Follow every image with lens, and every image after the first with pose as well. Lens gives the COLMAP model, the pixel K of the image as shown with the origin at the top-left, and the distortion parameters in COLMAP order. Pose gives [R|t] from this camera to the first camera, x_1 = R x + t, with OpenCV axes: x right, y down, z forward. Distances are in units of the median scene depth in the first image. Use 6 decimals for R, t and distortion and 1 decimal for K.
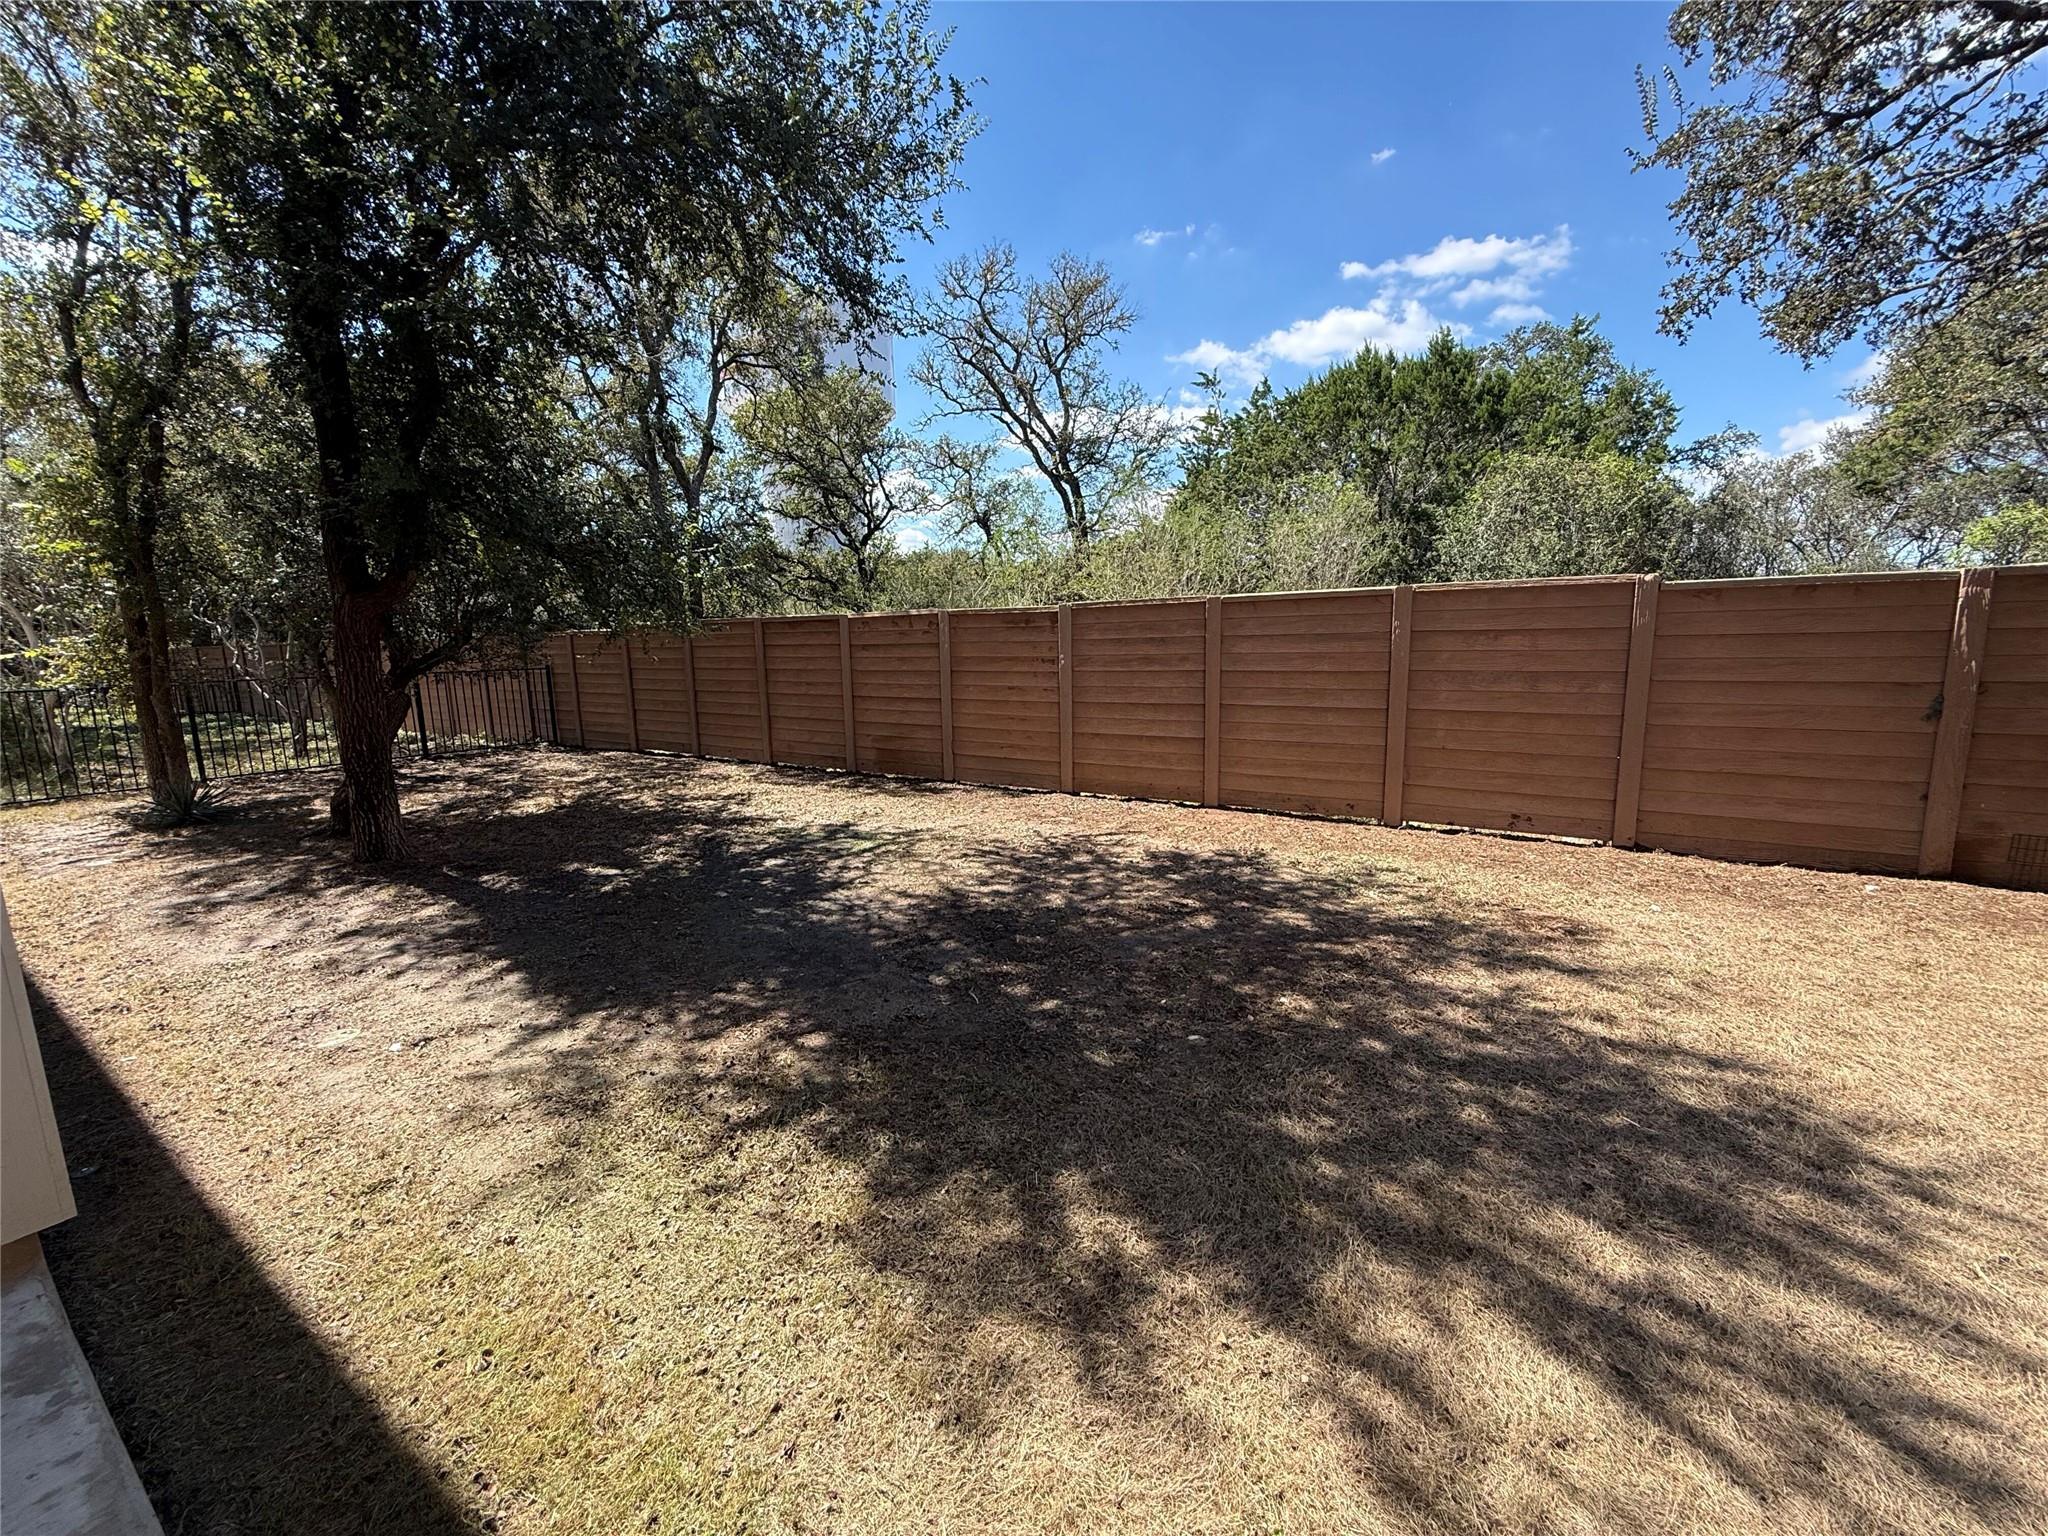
lens RADIAL K [[817.0, 0, 1020.6], [0, 817.0, 765.6], [0, 0, 1]] dist [0.001547, -0.000072]
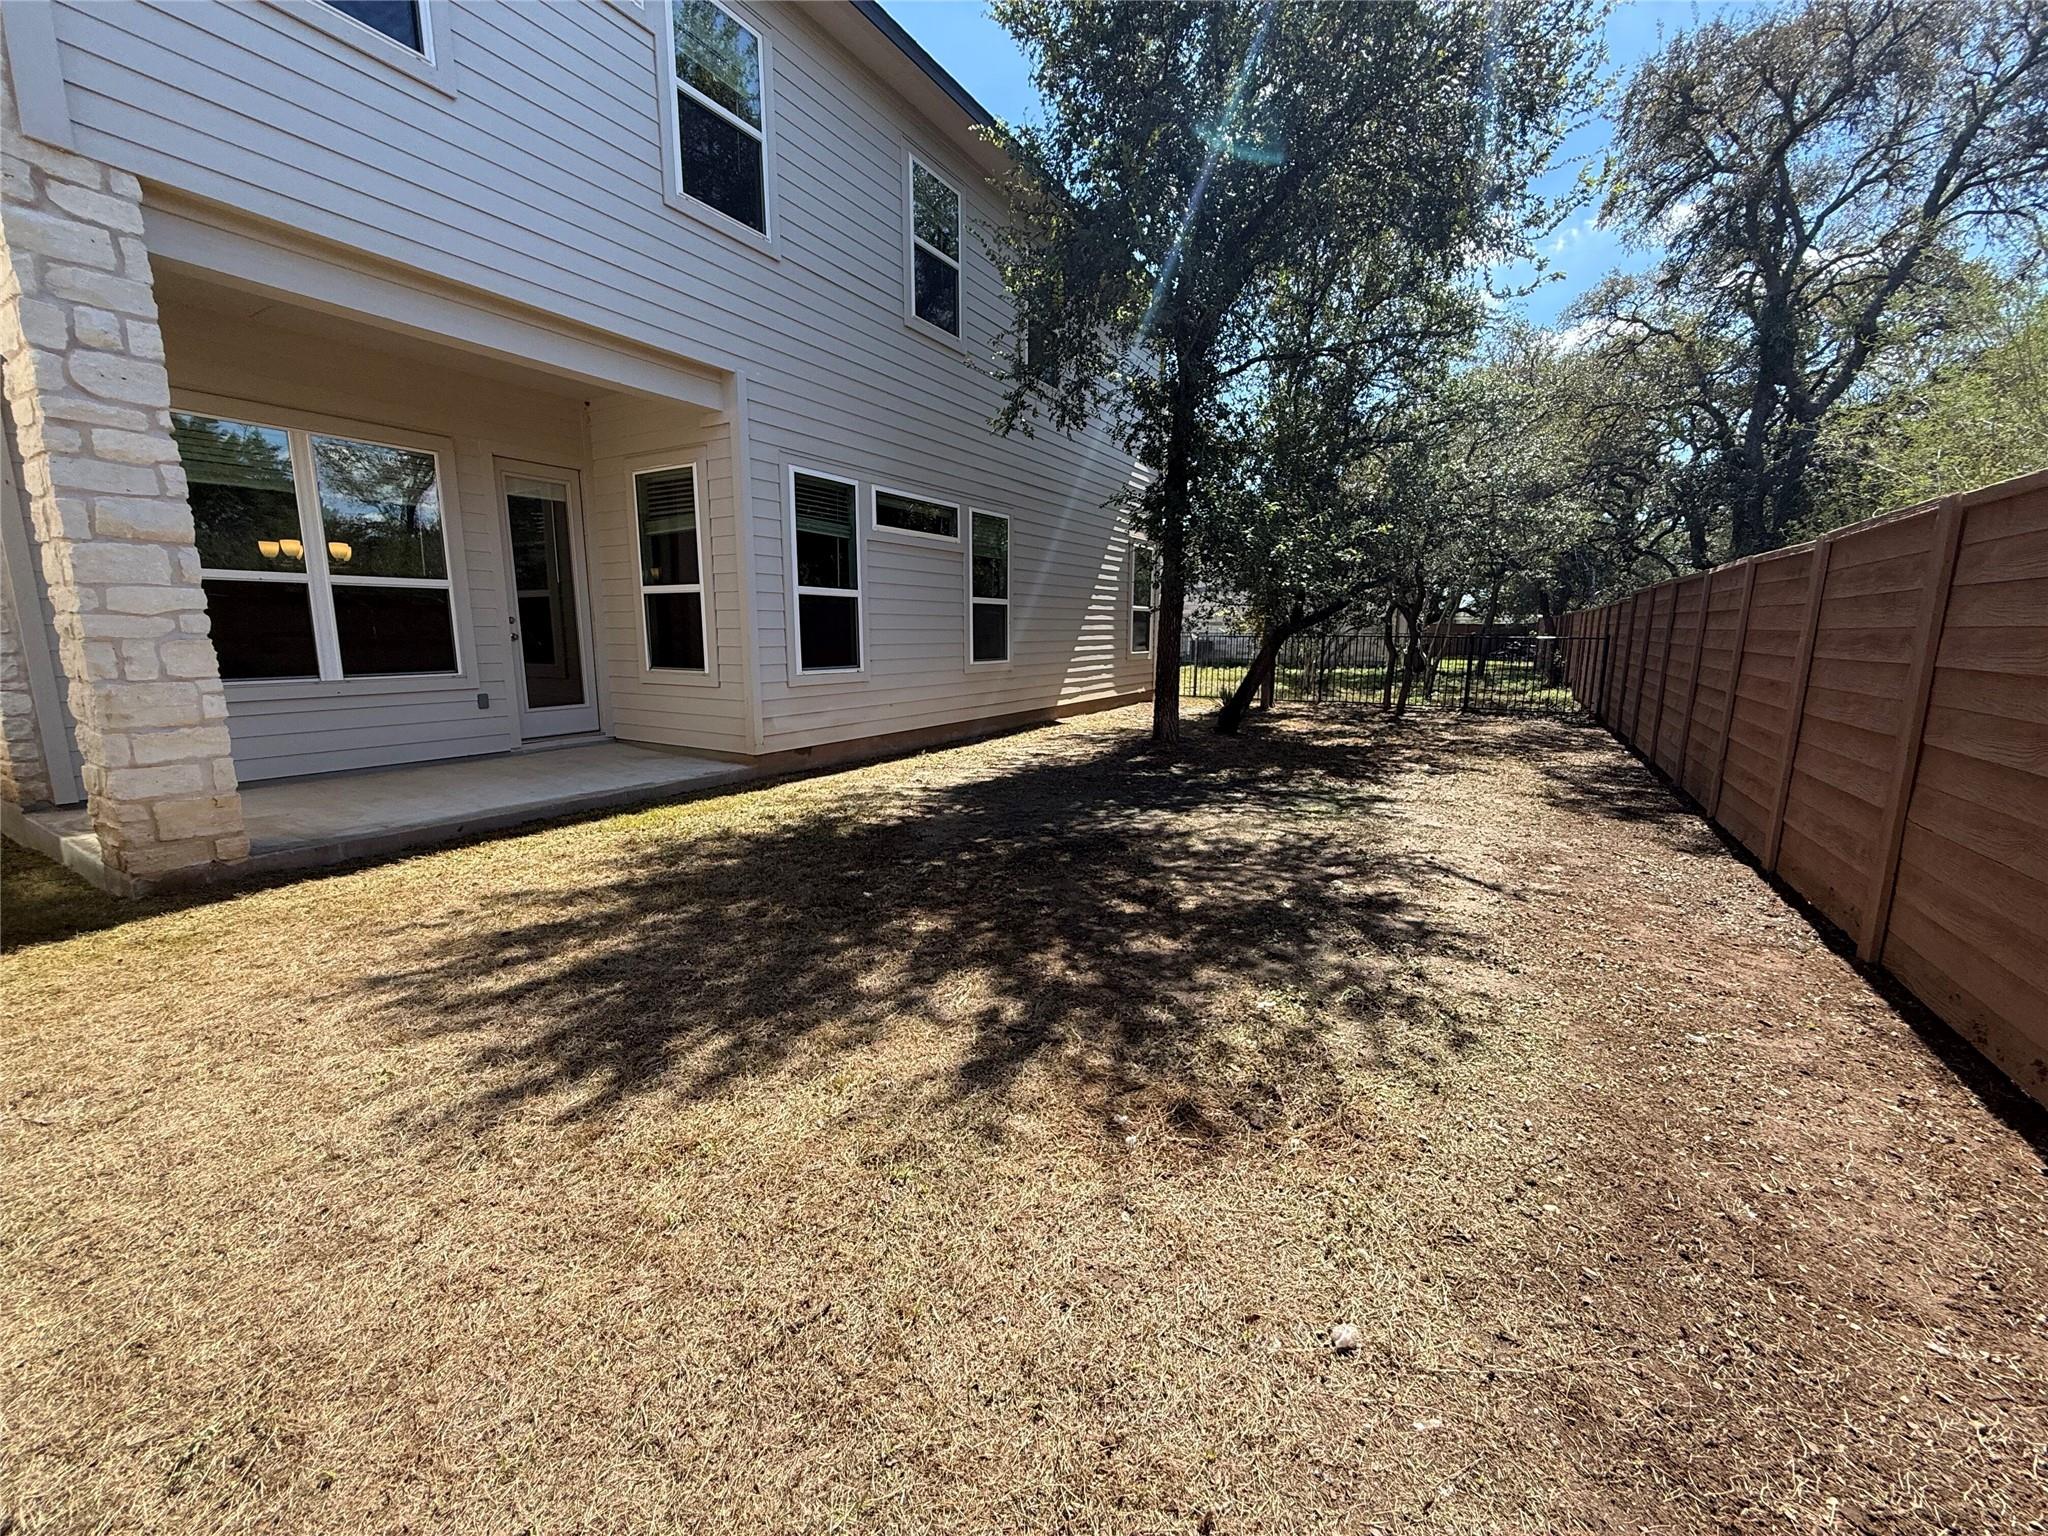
lens RADIAL K [[817.0, 0, 1020.6], [0, 817.0, 765.6], [0, 0, 1]] dist [0.001547, -0.000072]
pose [[0.106203, 0.204556, -0.973077, 0.945378], [-0.164249, 0.968777, 0.185725, -0.104146], [0.980685, 0.140103, 0.136485, 0.635380]]
